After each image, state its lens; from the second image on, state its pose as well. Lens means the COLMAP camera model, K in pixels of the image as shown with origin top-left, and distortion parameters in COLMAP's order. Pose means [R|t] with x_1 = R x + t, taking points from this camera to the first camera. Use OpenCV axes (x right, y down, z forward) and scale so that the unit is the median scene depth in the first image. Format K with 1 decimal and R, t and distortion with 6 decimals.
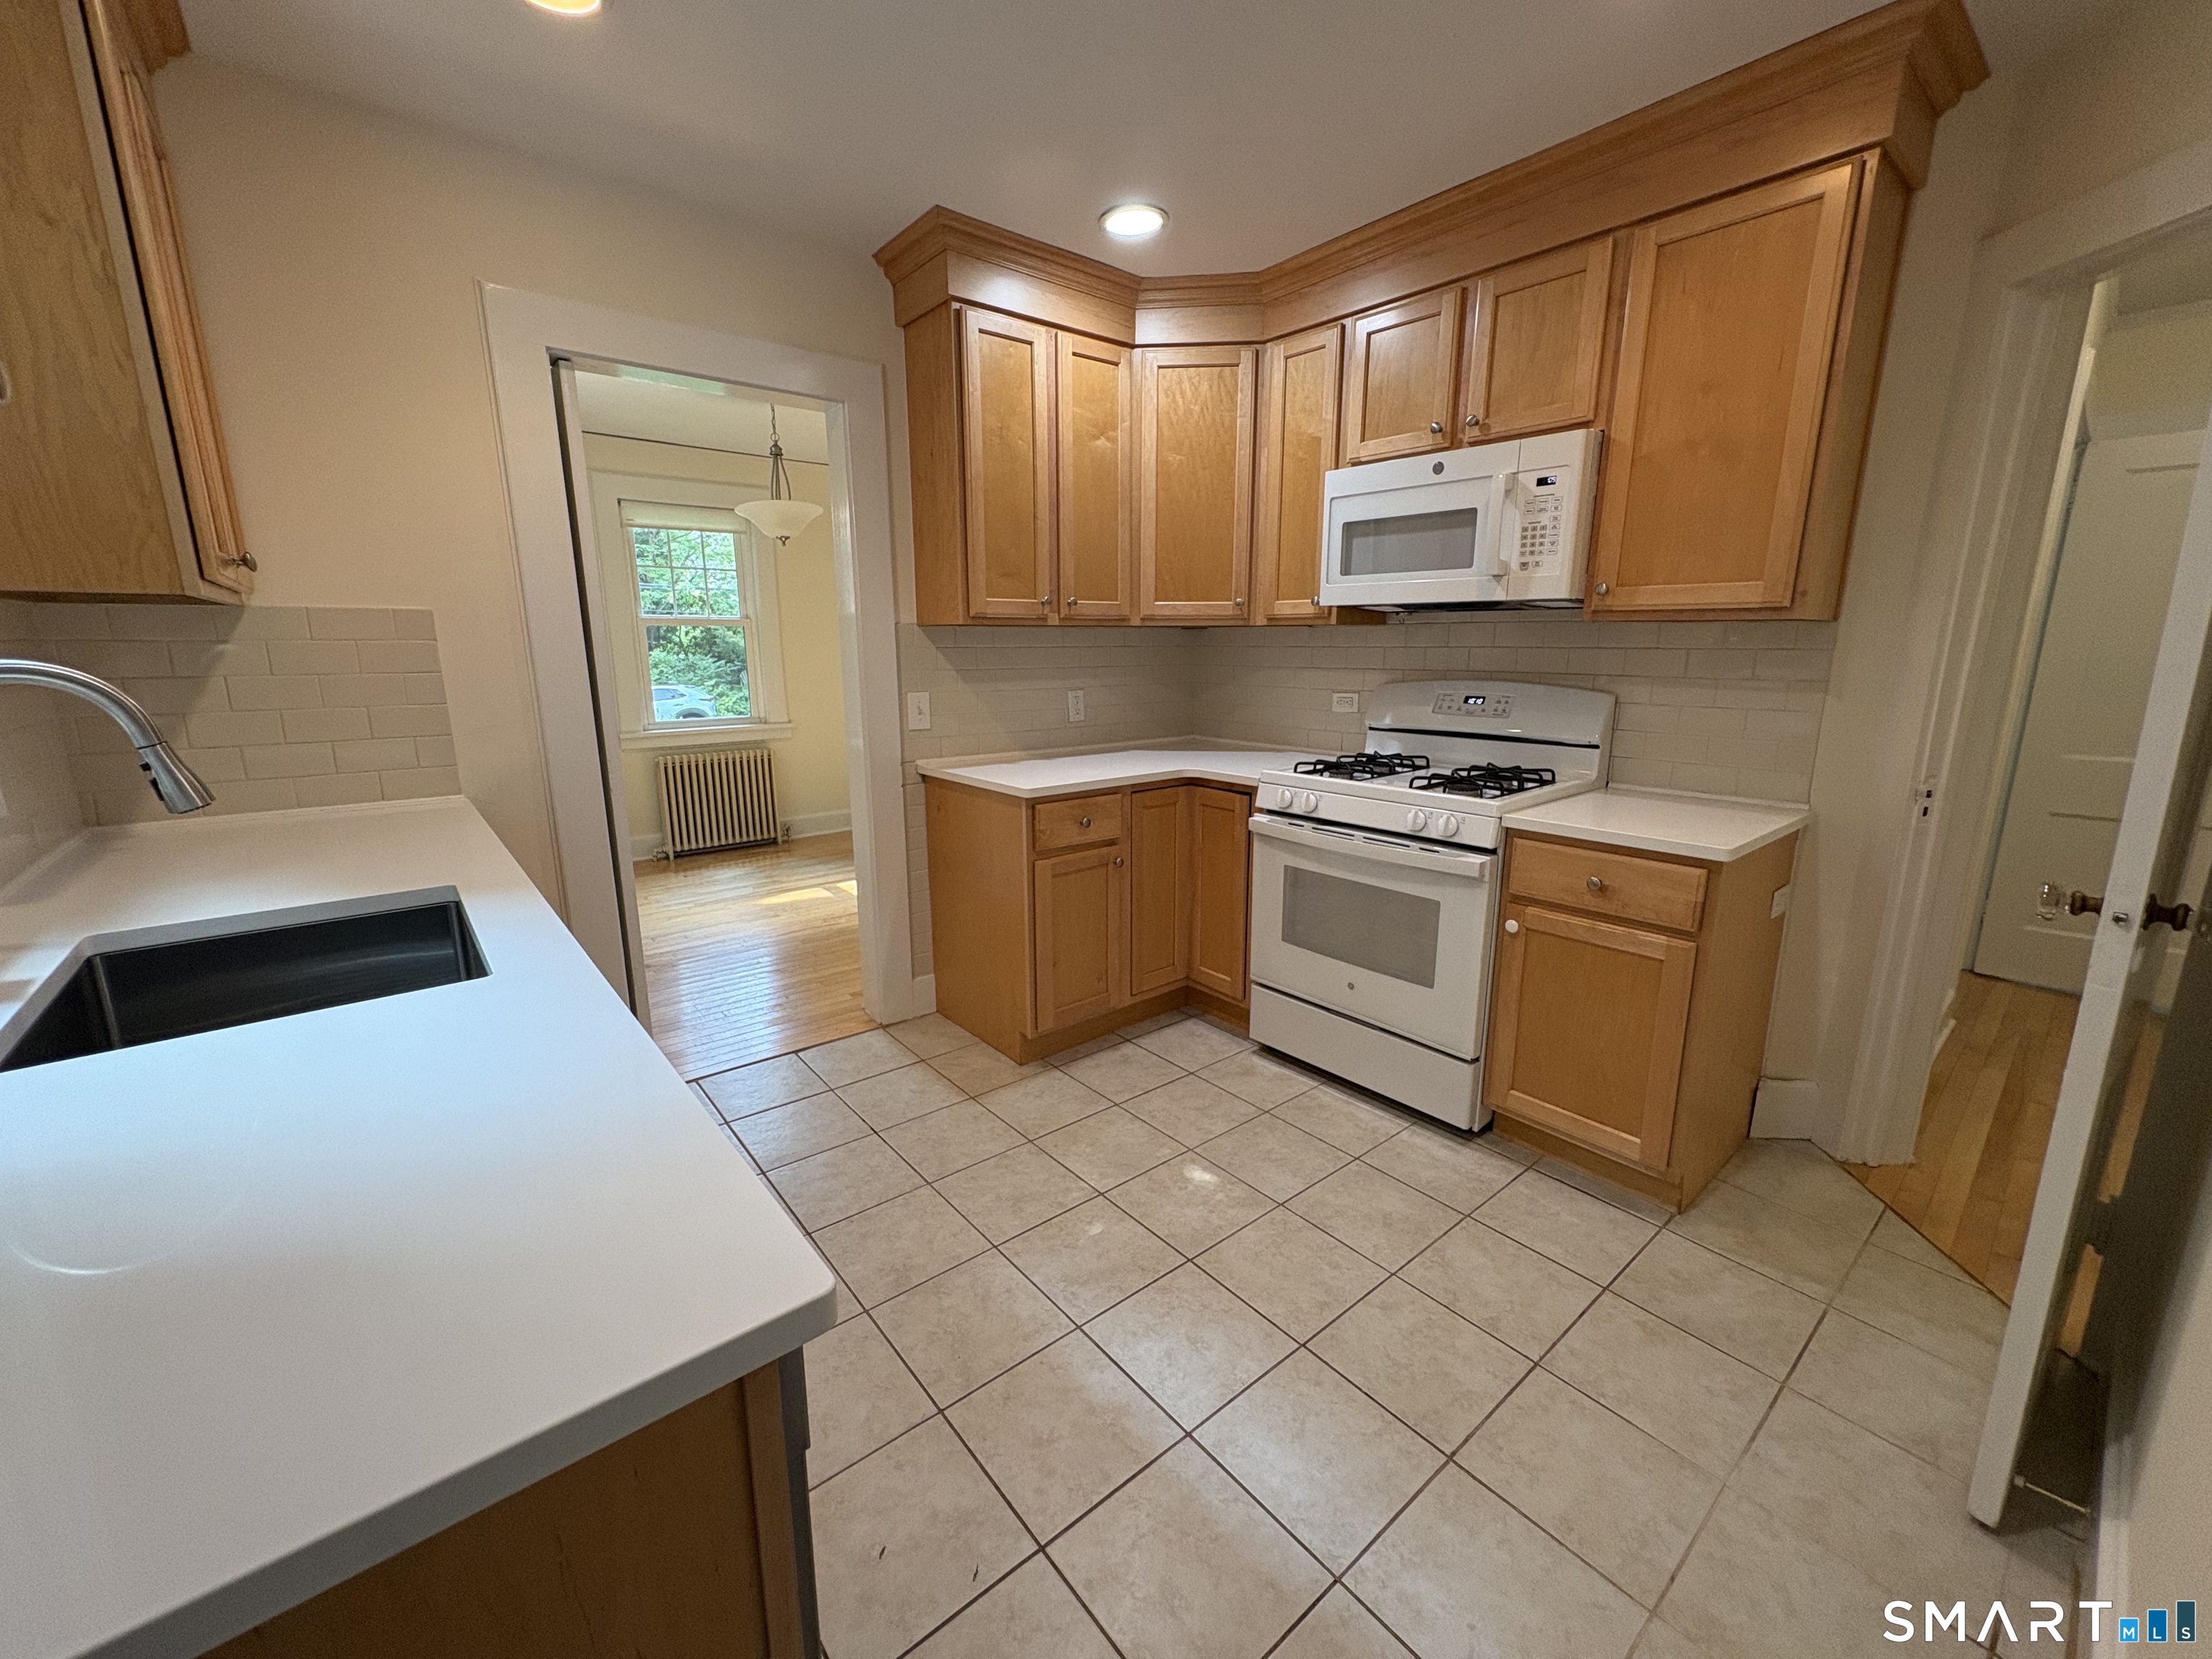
lens RADIAL K [[882.0, 0, 1106.4], [0, 882.0, 831.8], [0, 0, 1]] dist [0.000055, 0.000580]
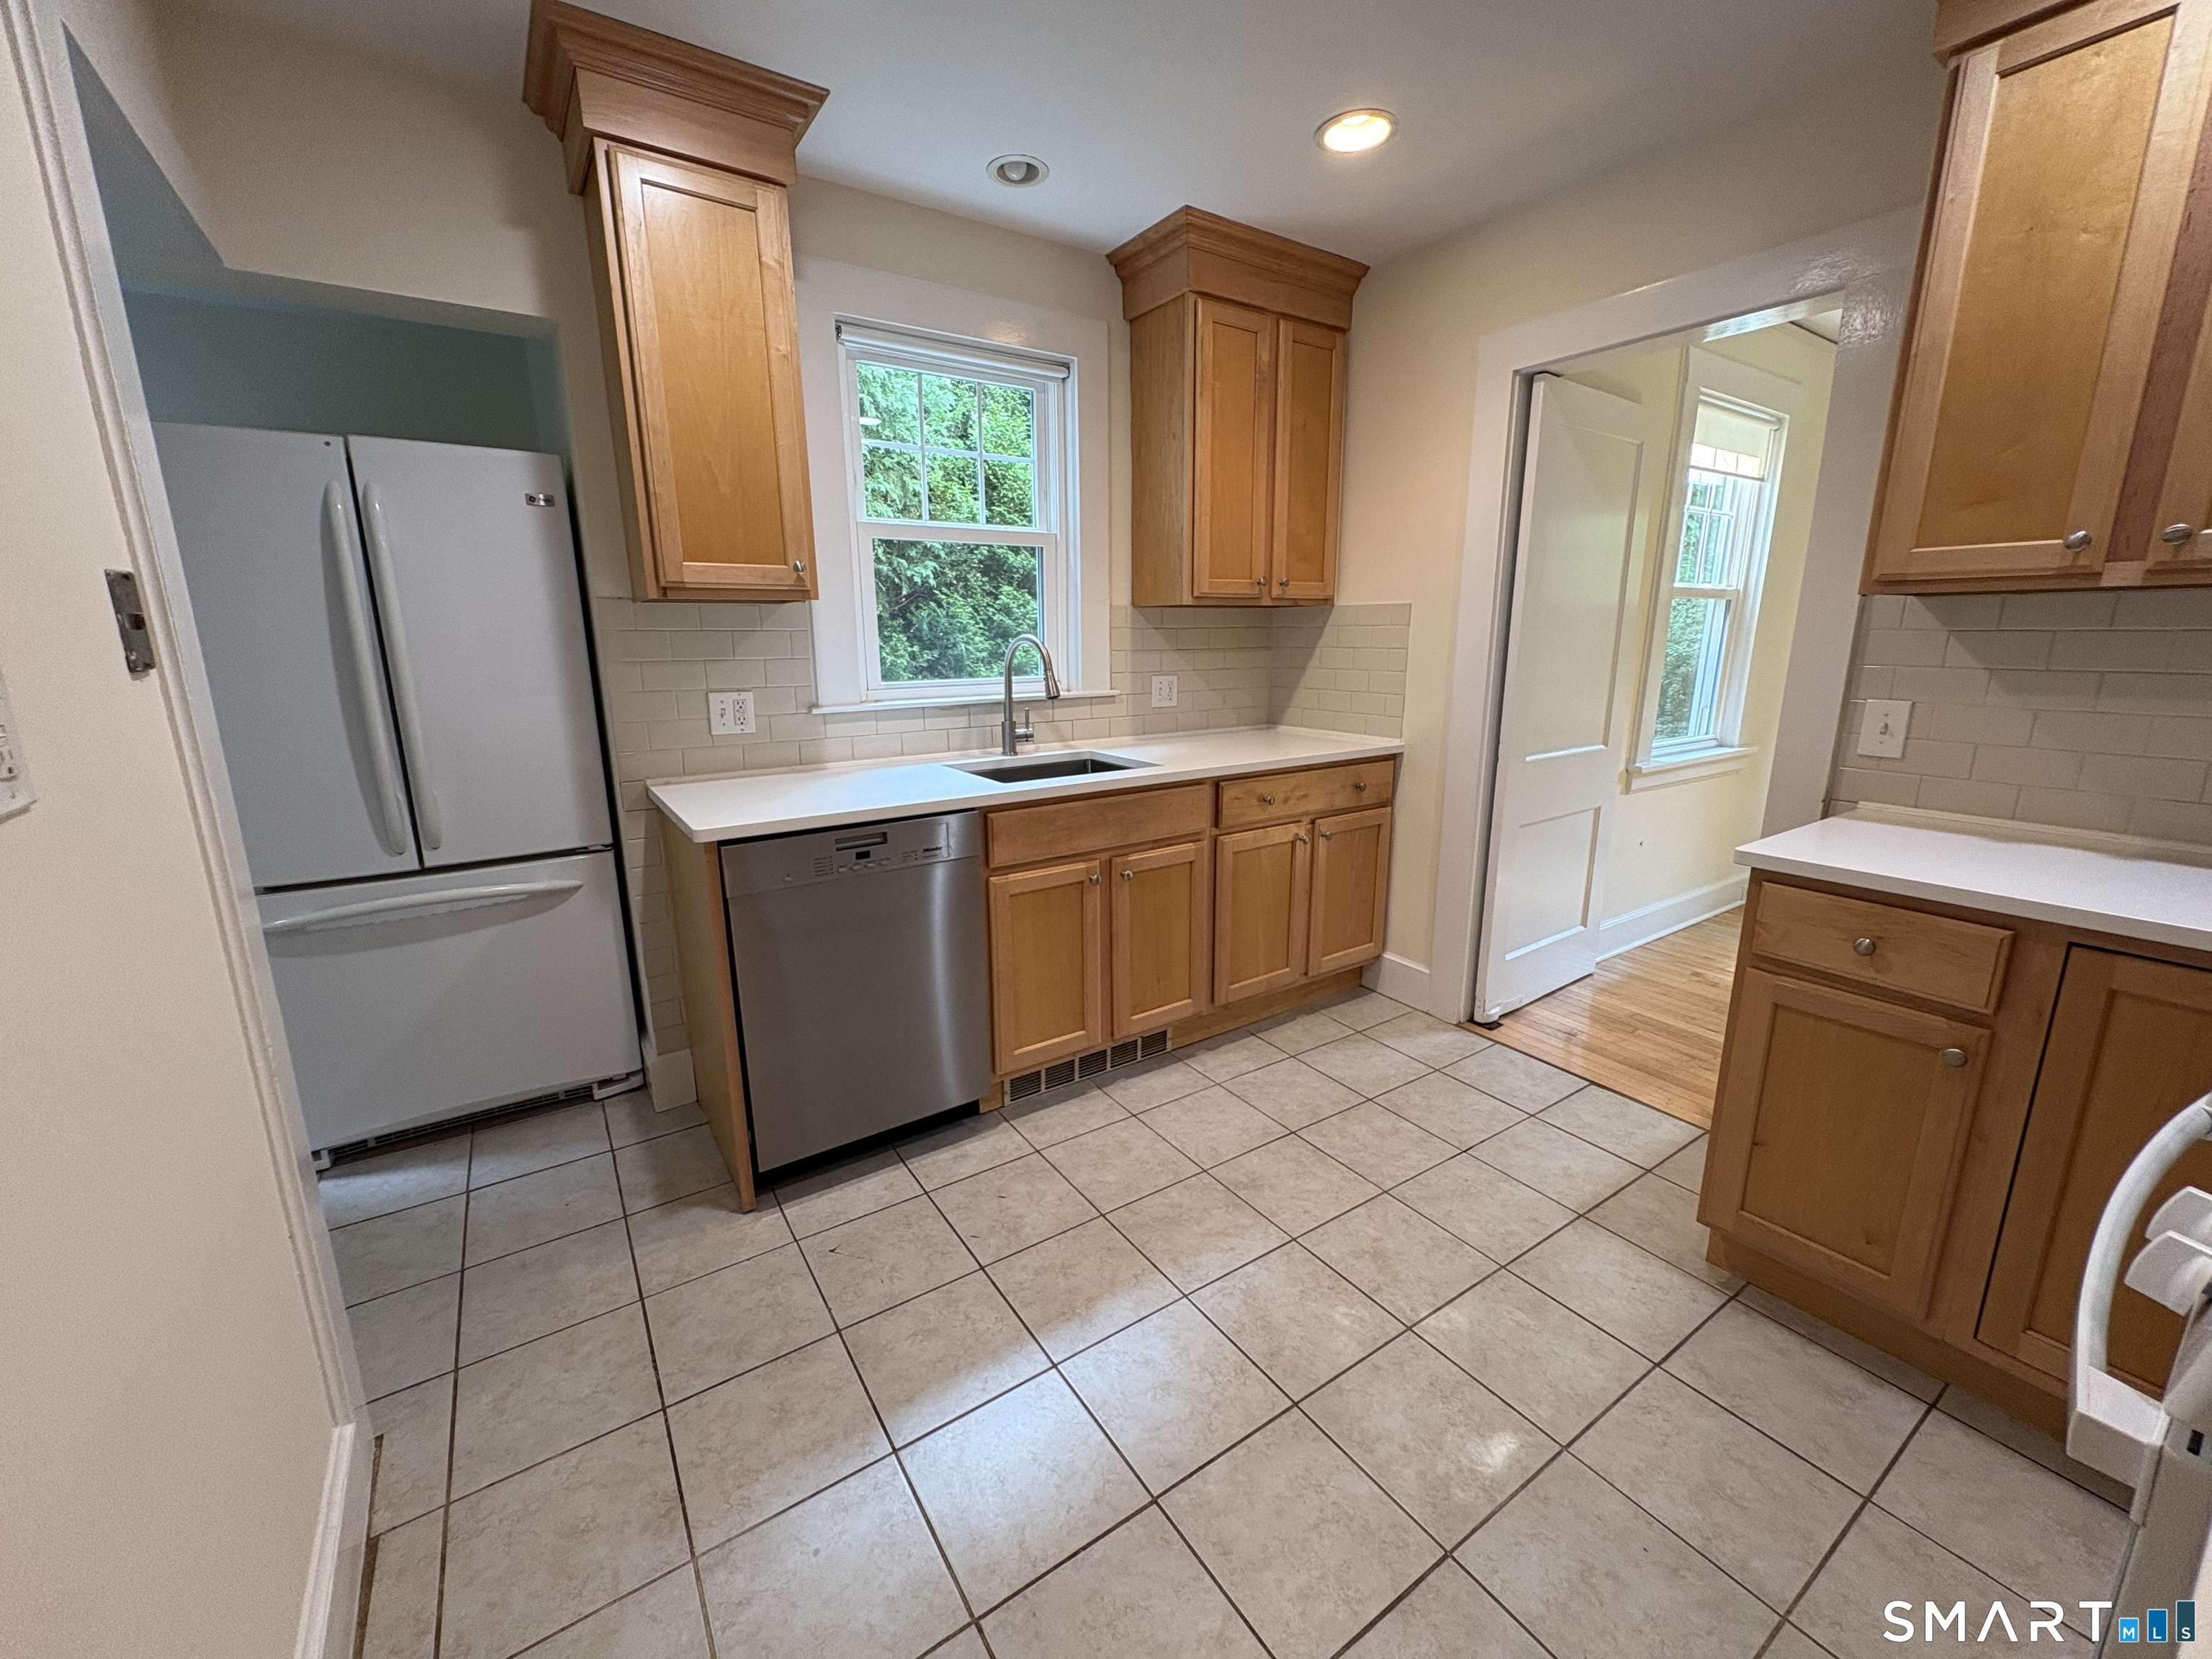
lens RADIAL K [[882.0, 0, 1102.2], [0, 882.0, 832.9], [0, 0, 1]] dist [0.000055, 0.000580]
pose [[-0.102447, 0.222590, -0.969514, 0.653141], [-0.204426, 0.949128, 0.239511, -0.134103], [0.973506, 0.222732, -0.051733, 0.641934]]
